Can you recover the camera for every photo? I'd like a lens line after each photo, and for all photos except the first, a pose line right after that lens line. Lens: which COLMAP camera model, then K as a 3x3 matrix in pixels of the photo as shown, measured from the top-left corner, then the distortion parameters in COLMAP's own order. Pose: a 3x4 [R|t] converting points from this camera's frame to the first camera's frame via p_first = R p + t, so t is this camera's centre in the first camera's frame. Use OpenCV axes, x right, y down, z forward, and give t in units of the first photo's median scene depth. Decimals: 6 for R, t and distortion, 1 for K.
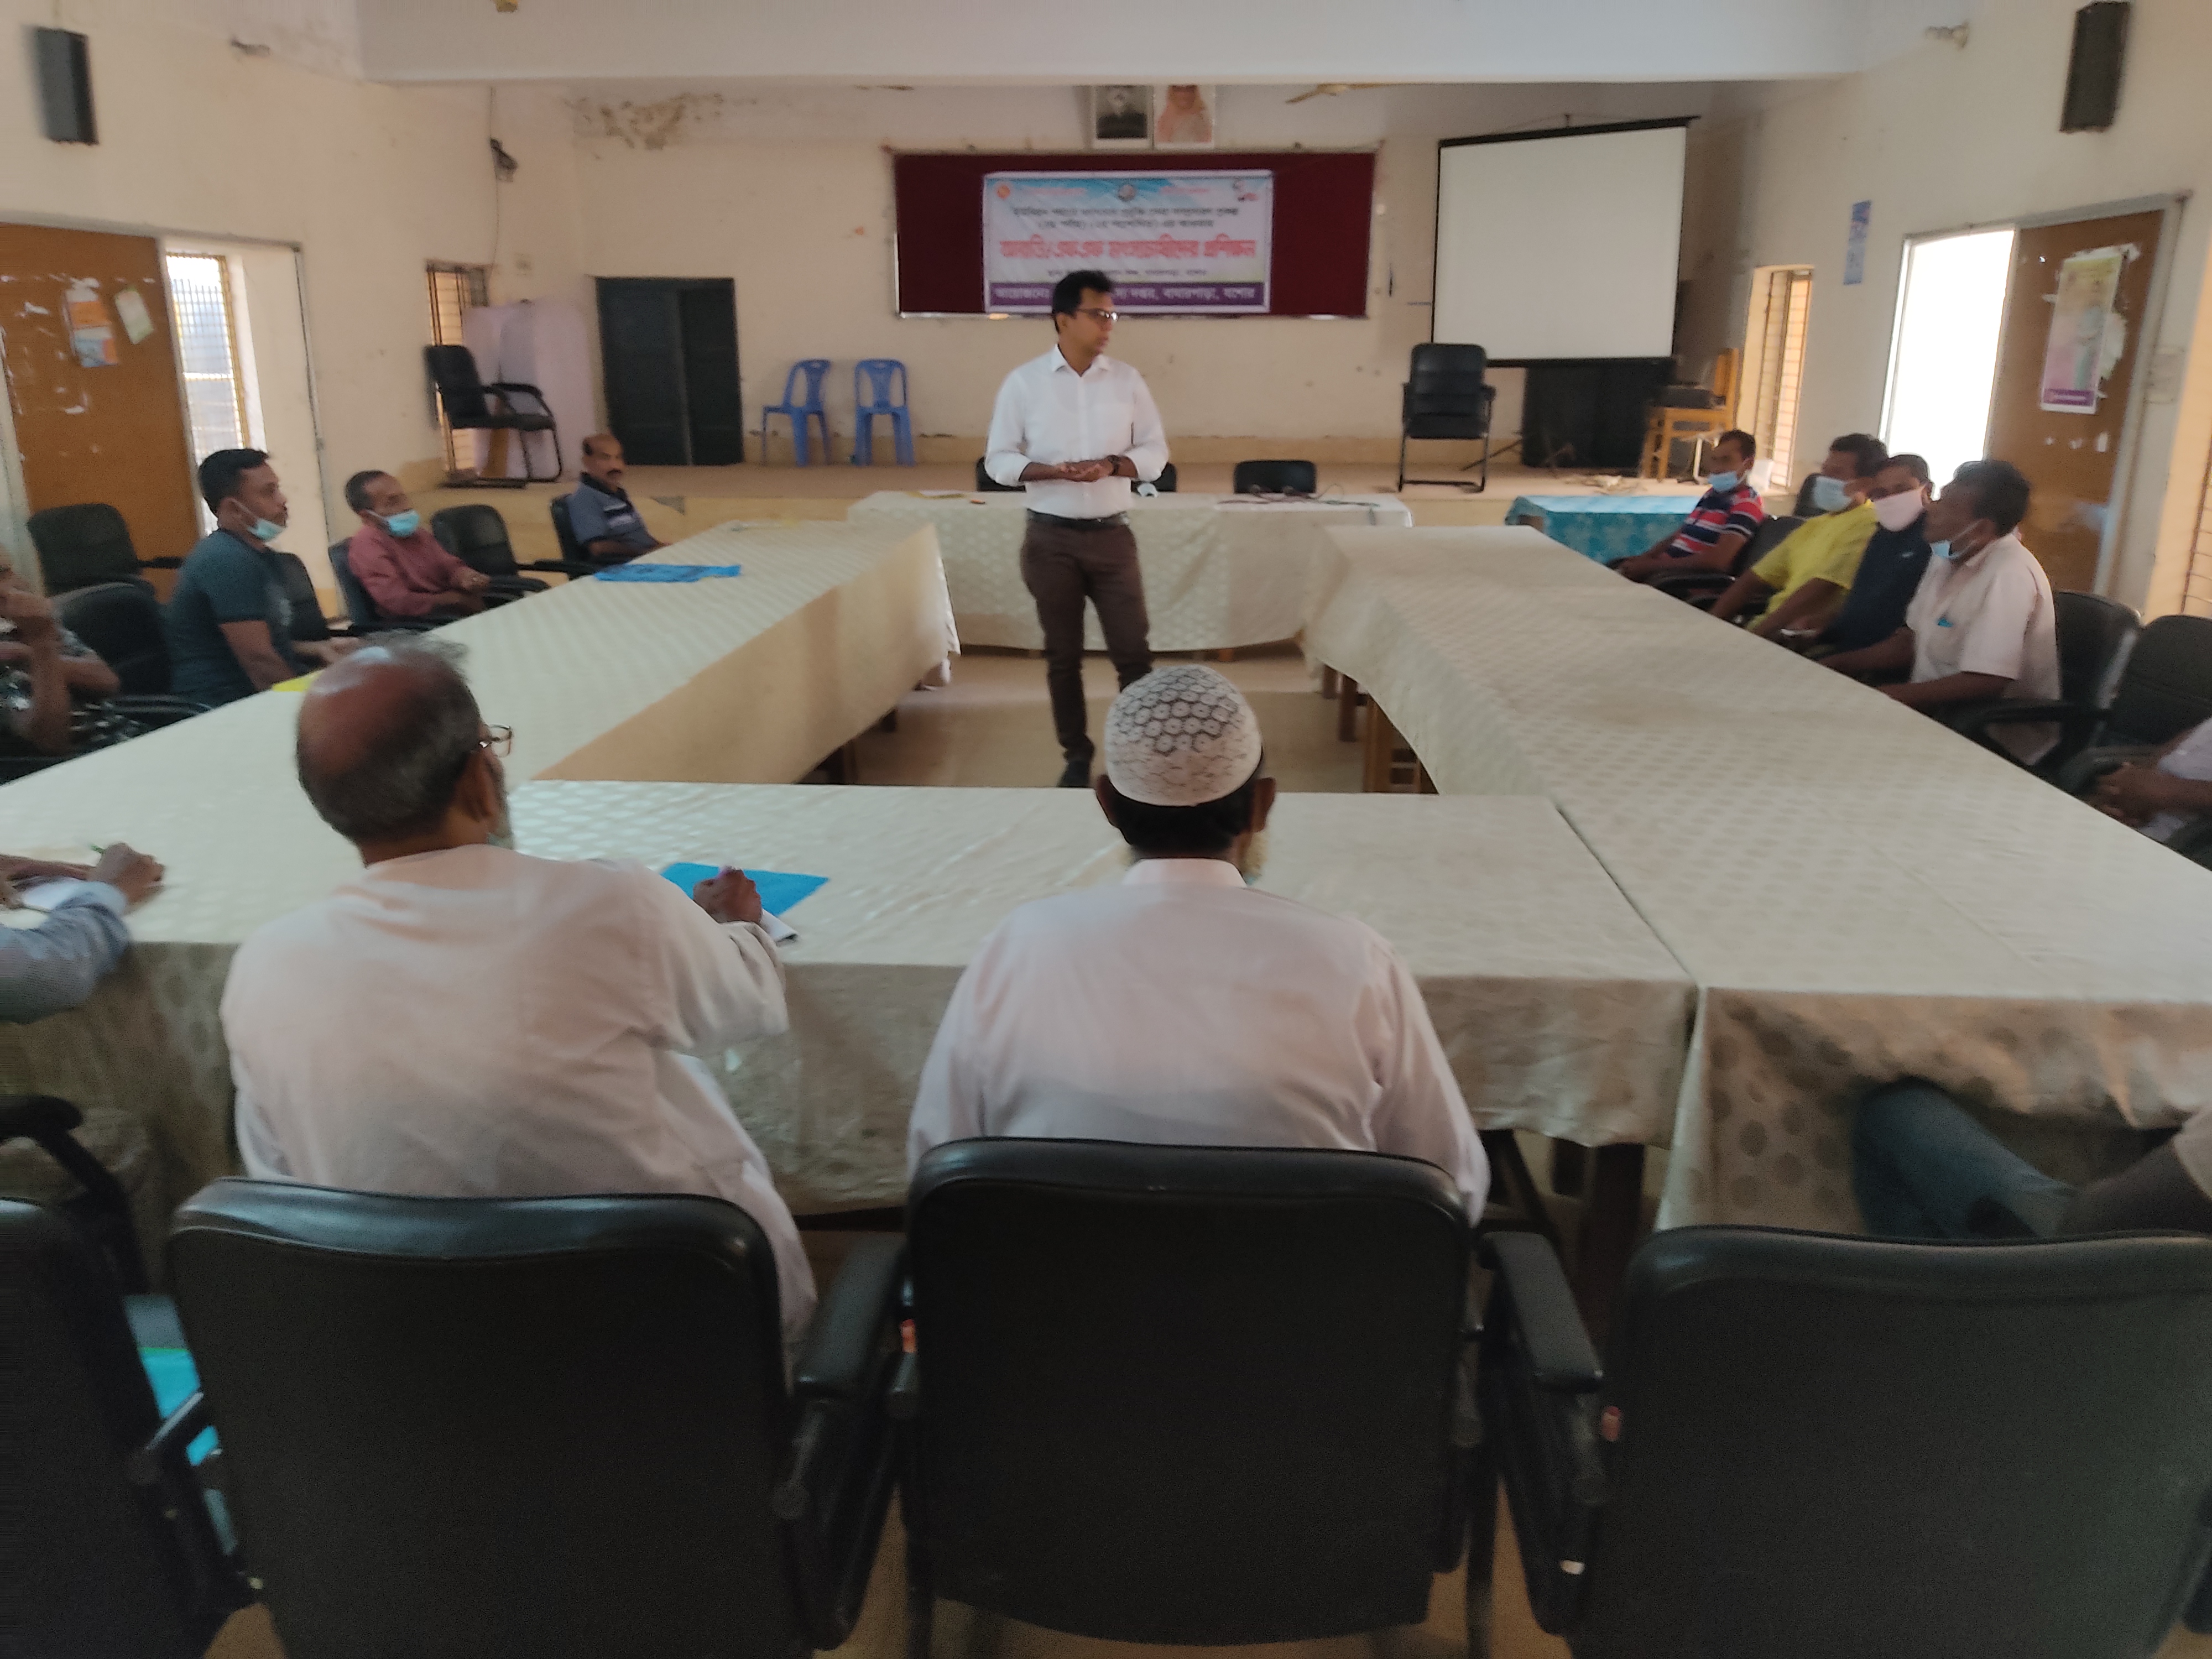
lens RADIAL K [[1662.1, 0, 1107.6], [0, 1662.1, 823.8], [0, 0, 1]] dist [0.098370, -0.161929]
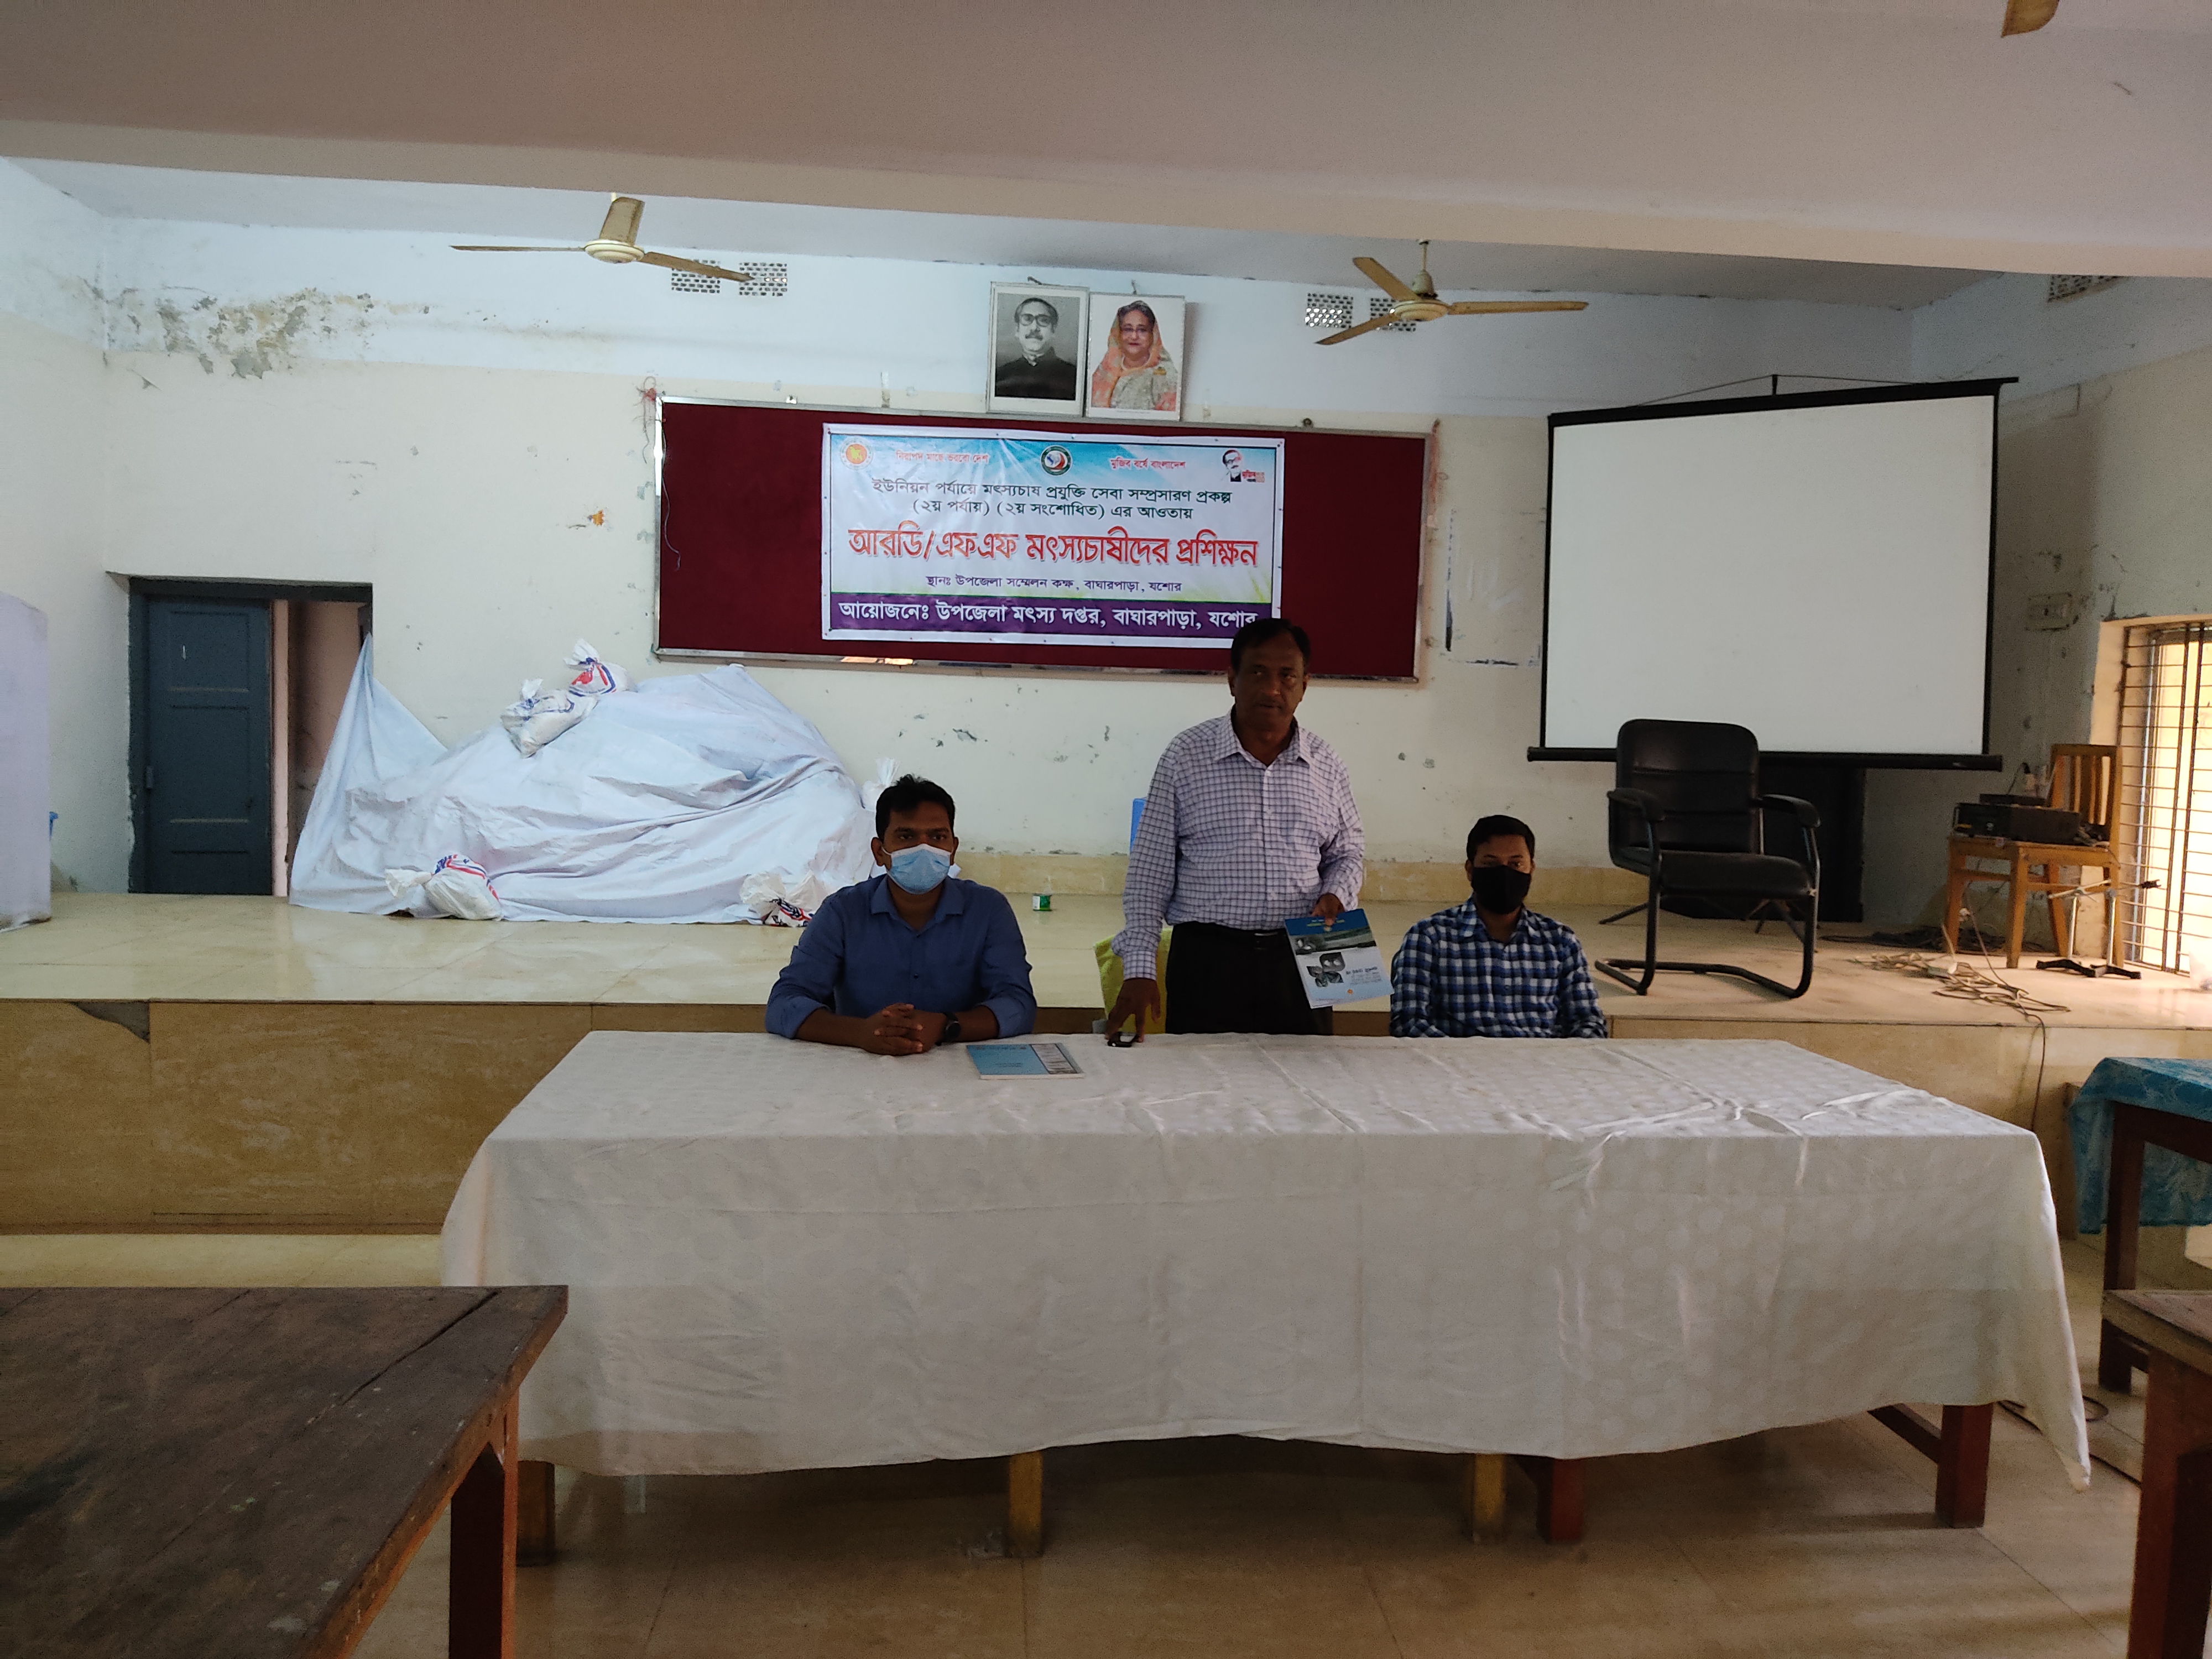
lens RADIAL K [[1662.1, 0, 1107.6], [0, 1662.1, 823.8], [0, 0, 1]] dist [0.098370, -0.161929]
pose [[0.989111, 0.018200, 0.146045, -0.054095], [0.013422, 0.977034, -0.212660, -0.118414], [-0.146561, 0.212304, 0.966150, 0.428059]]
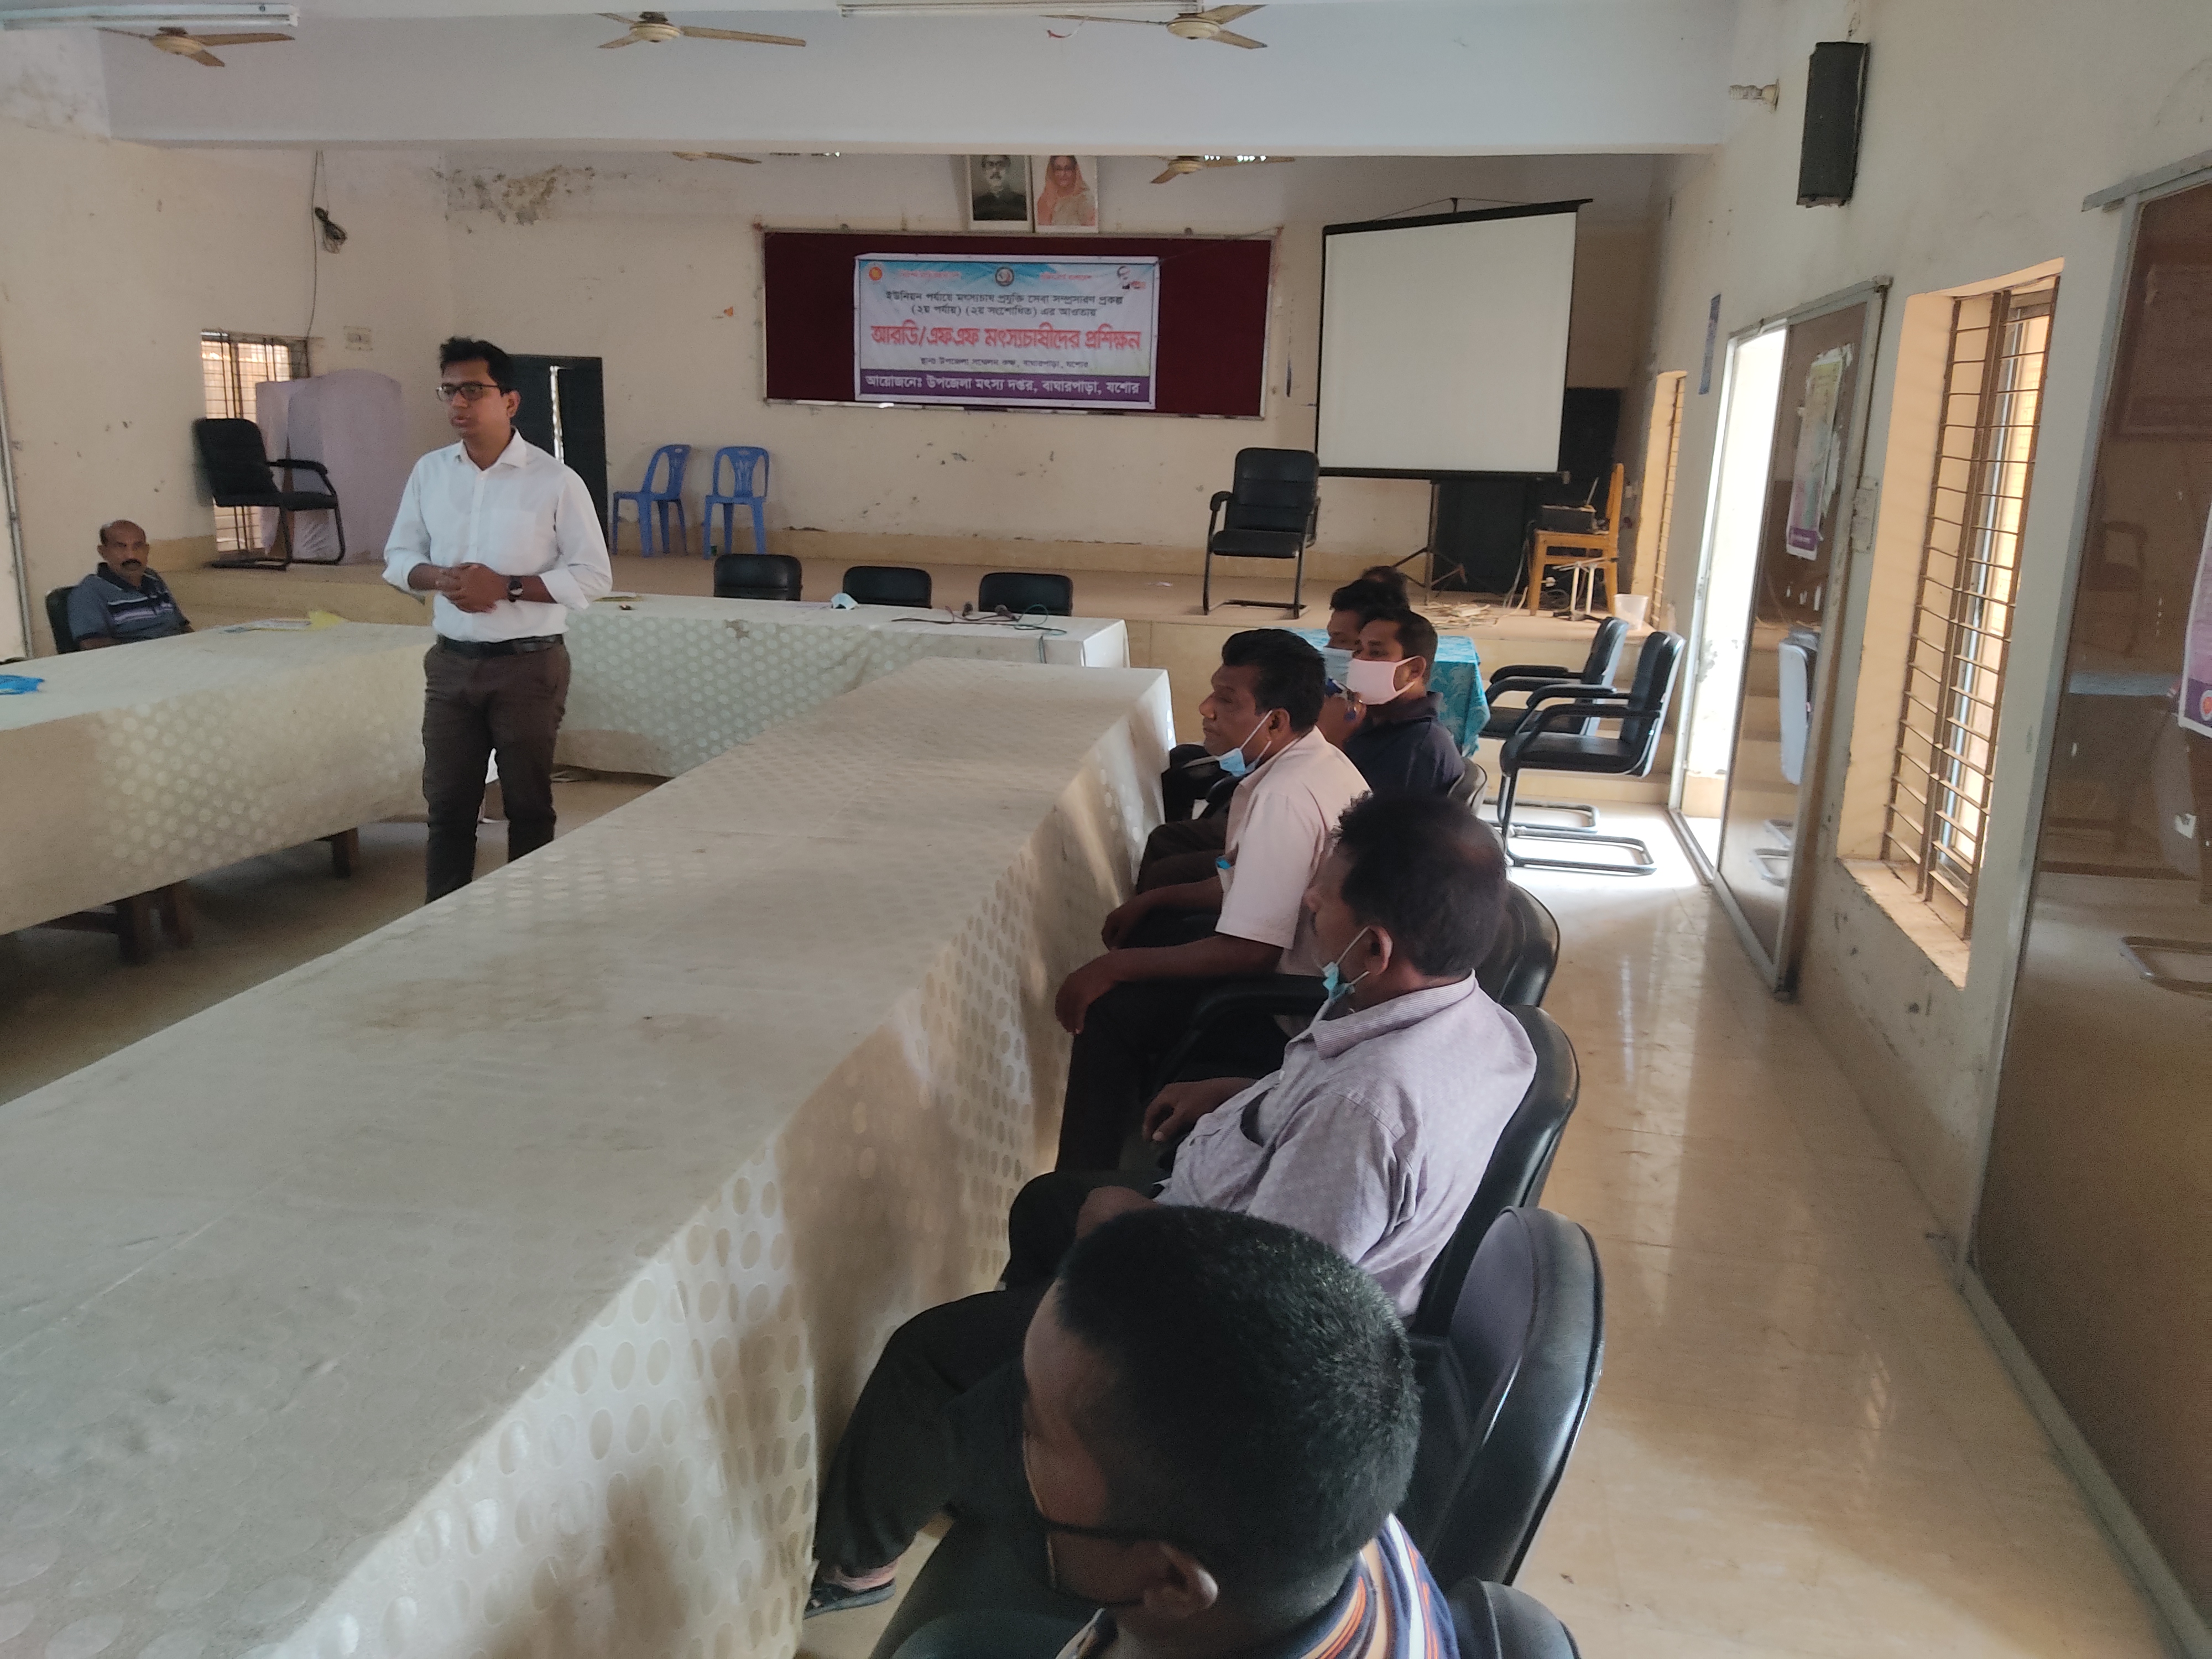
lens RADIAL K [[1662.1, 0, 1107.6], [0, 1662.1, 823.8], [0, 0, 1]] dist [0.098370, -0.161929]
pose [[0.992912, 0.052997, -0.106381, 0.185164], [-0.058461, 0.997091, -0.048912, -0.034970], [0.103479, 0.054785, 0.993122, 0.108360]]
